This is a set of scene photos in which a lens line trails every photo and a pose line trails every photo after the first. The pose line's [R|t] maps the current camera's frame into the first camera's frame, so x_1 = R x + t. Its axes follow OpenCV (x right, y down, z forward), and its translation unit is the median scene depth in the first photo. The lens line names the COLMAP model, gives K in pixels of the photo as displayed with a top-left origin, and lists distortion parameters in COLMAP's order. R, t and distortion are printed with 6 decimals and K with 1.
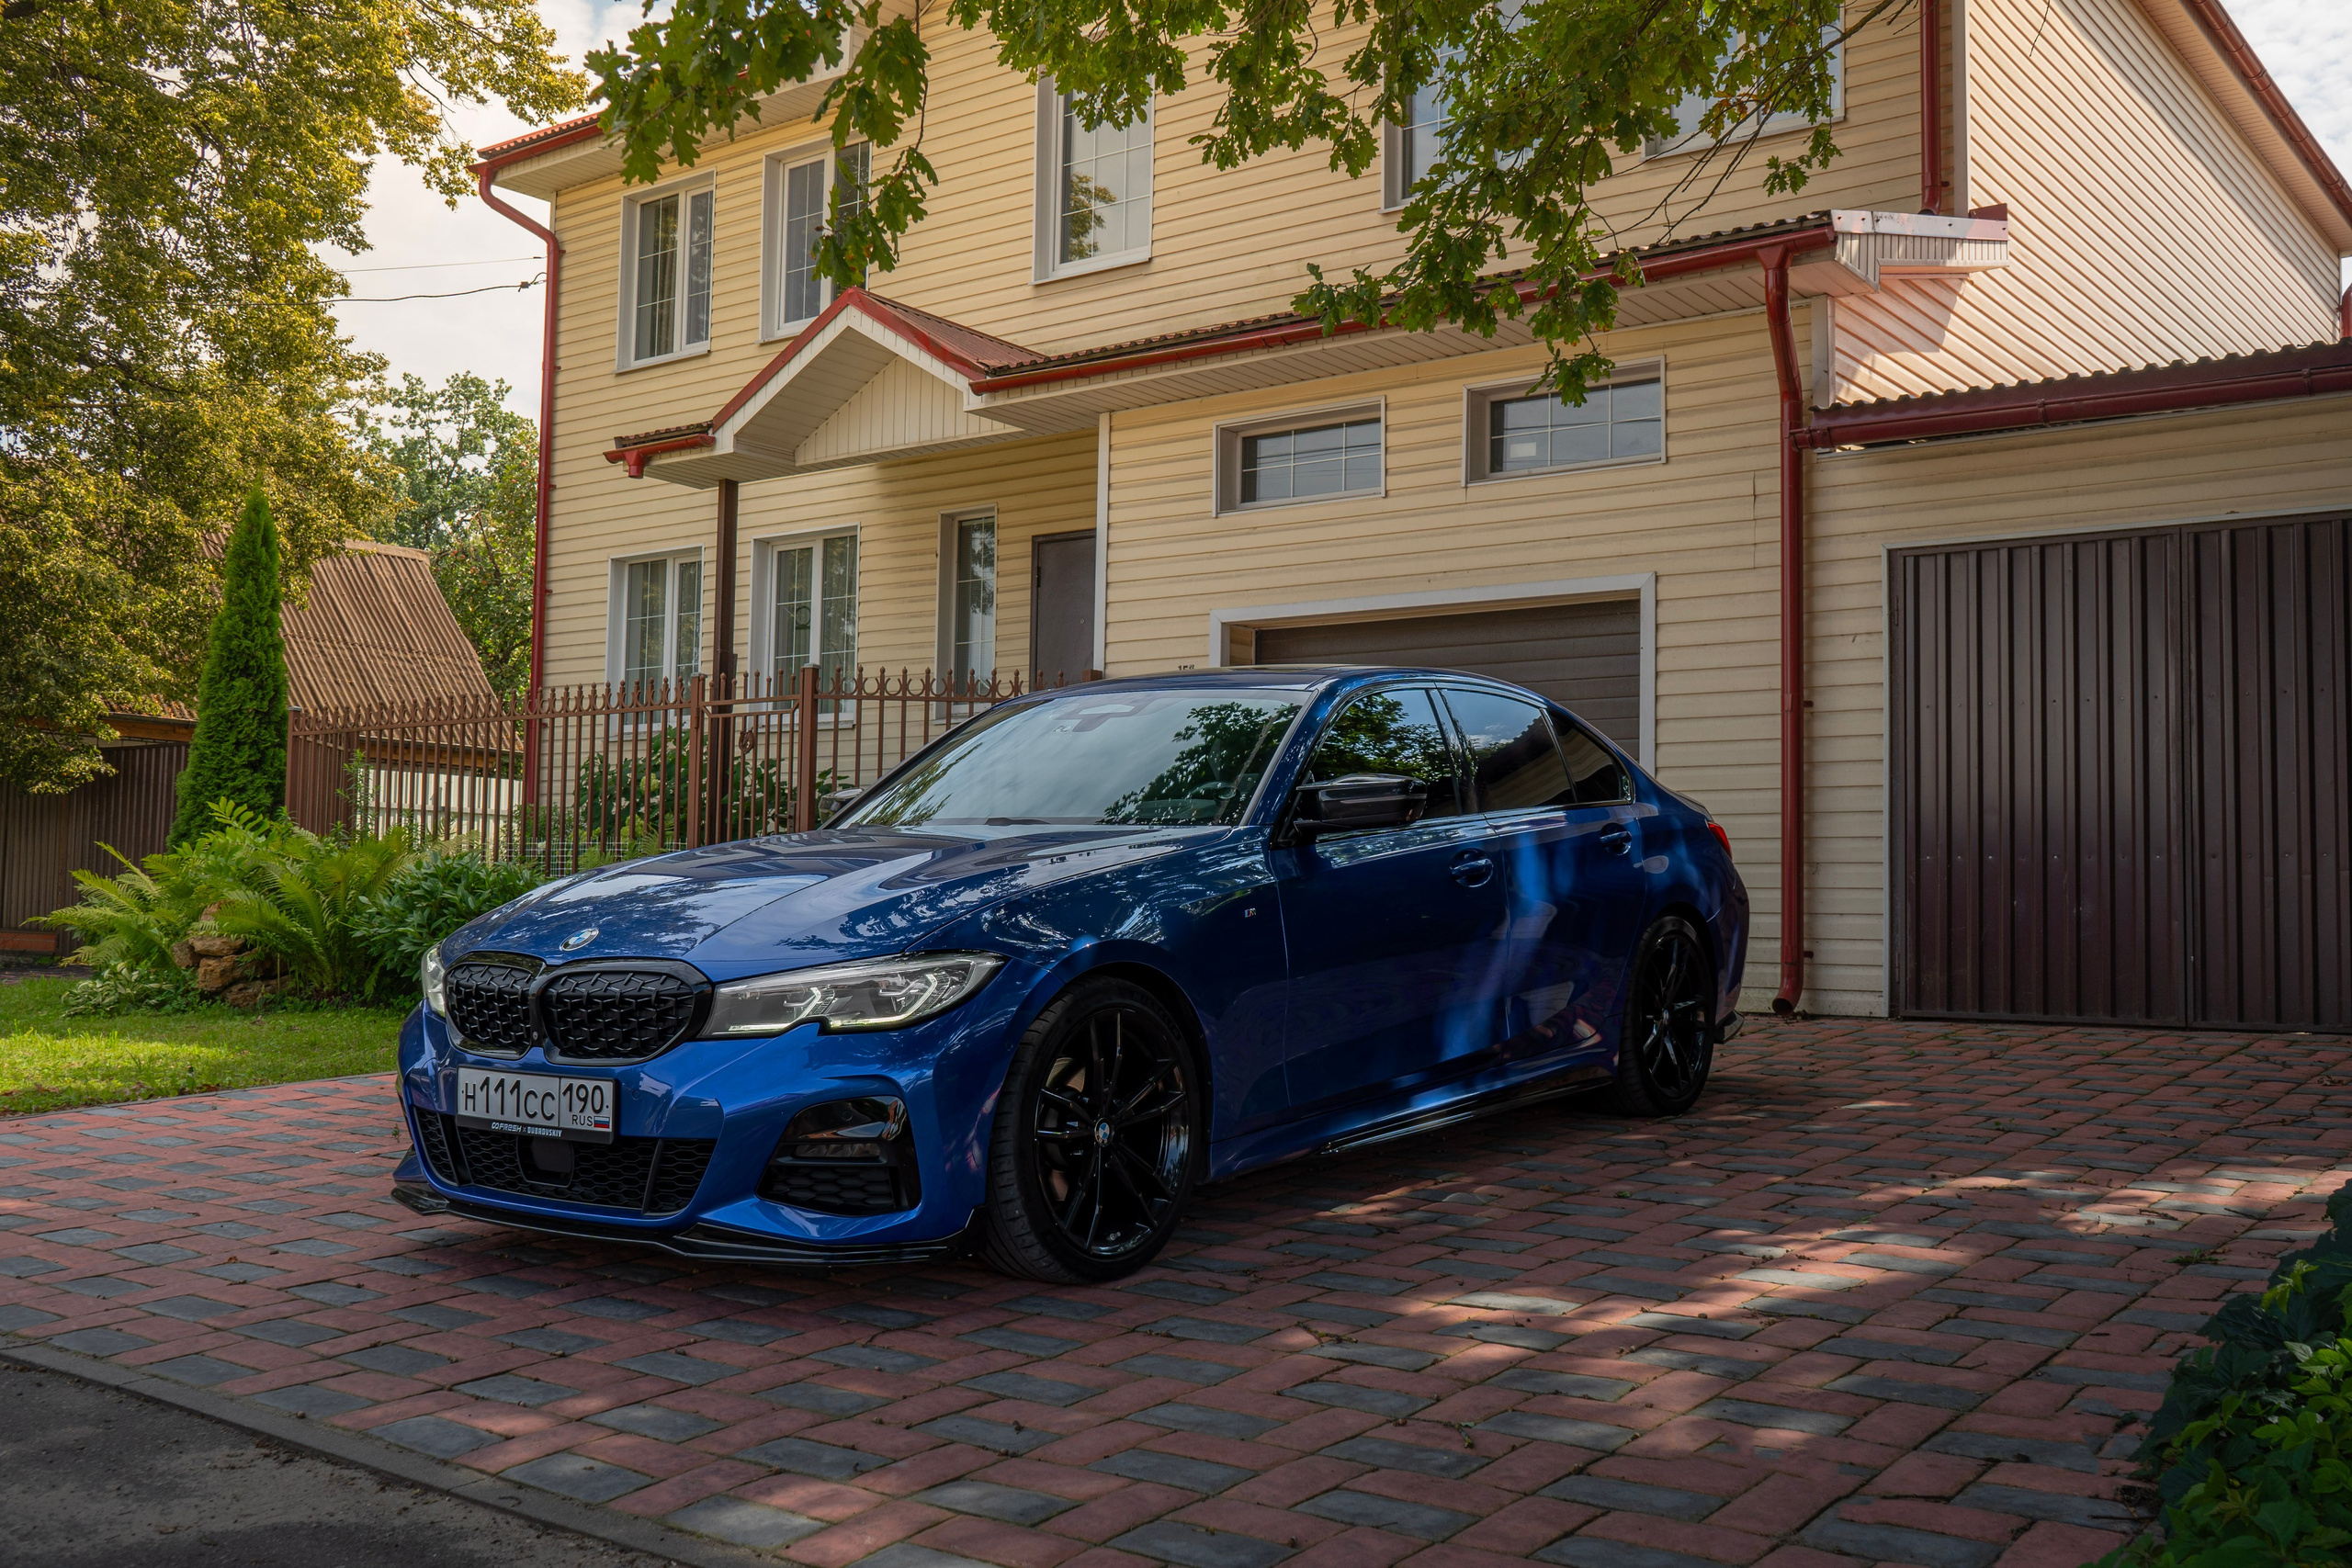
lens RADIAL K [[2187.9, 0, 1176.0], [0, 2187.9, 784.0], [0, 0, 1]] dist [-0.062095, 0.064521]
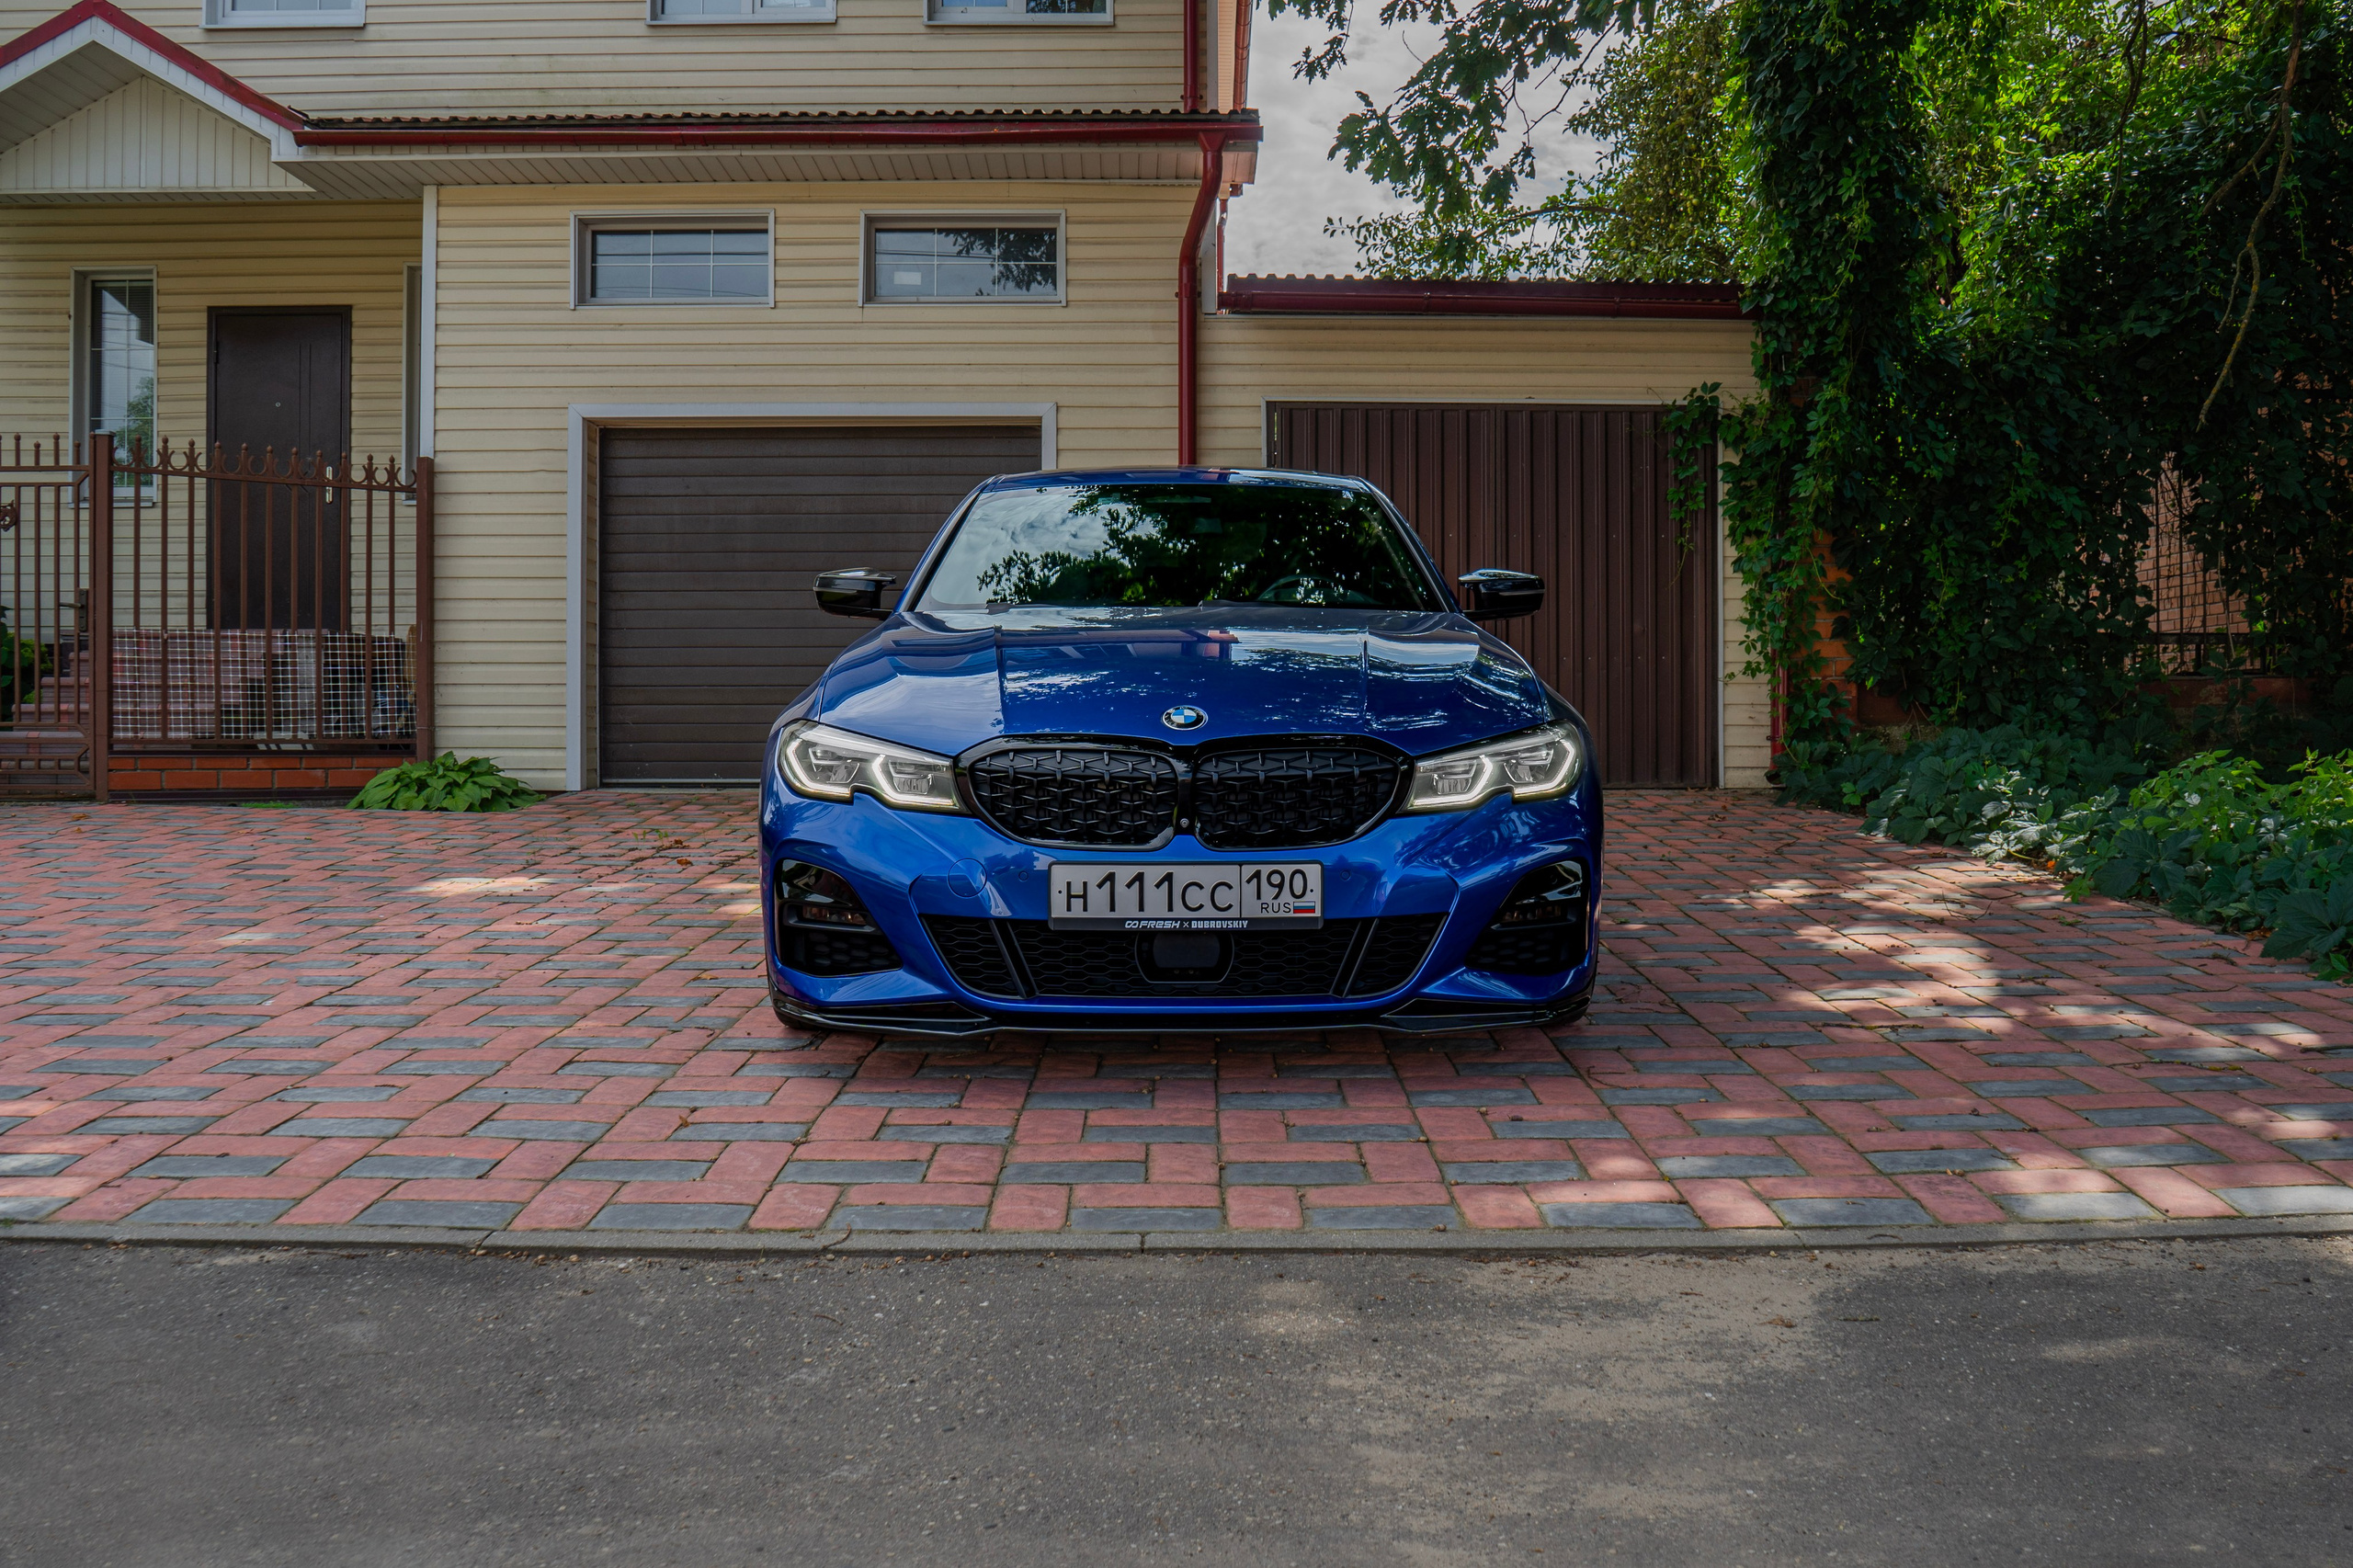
lens RADIAL K [[1962.6, 0, 1221.3], [0, 1962.6, 761.1], [0, 0, 1]] dist [-0.112470, 0.067226]
pose [[0.783375, -0.024686, 0.621059, -0.321764], [-0.024944, 0.997157, 0.071099, 0.012318], [-0.621048, -0.071189, 0.780533, 0.139931]]
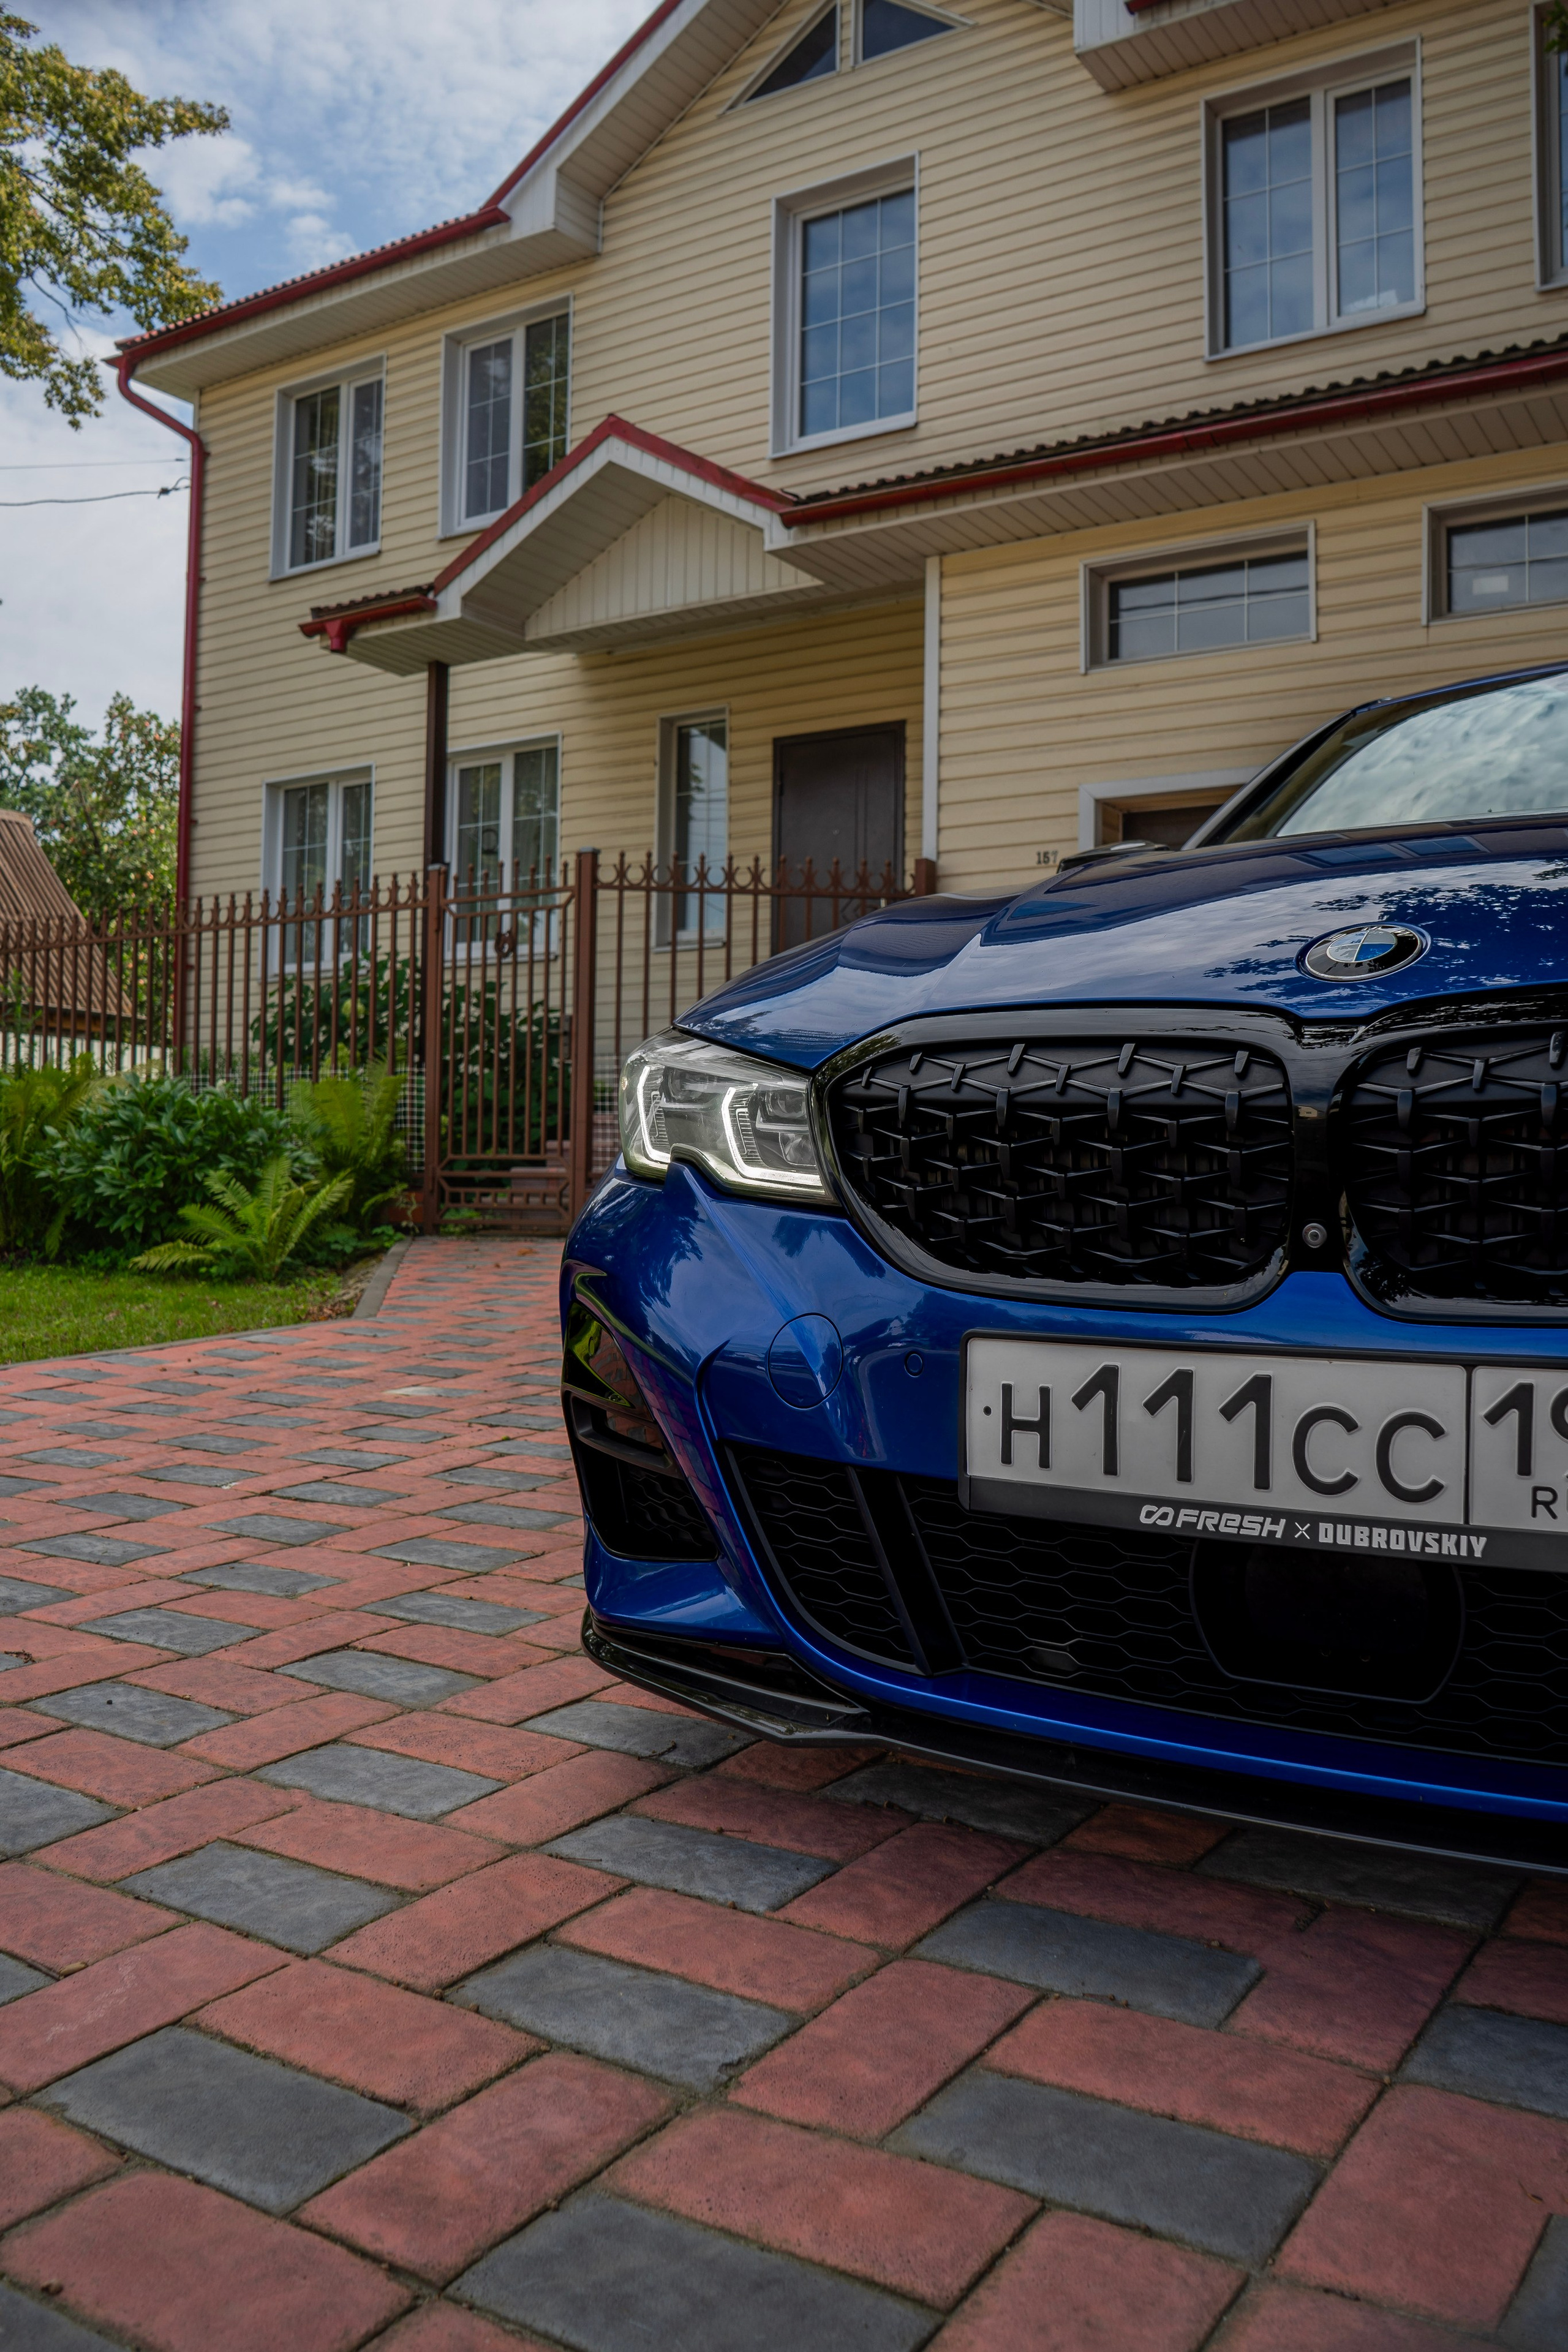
lens RADIAL K [[1931.8, 0, 778.5], [0, 1931.8, 1176.7], [0, 0, 1]] dist [-0.115288, 0.070914]
pose [[0.997913, -0.001341, 0.064558, -0.157948], [-0.001744, 0.998860, 0.047712, 0.037959], [-0.064549, -0.047725, 0.996773, 0.293608]]
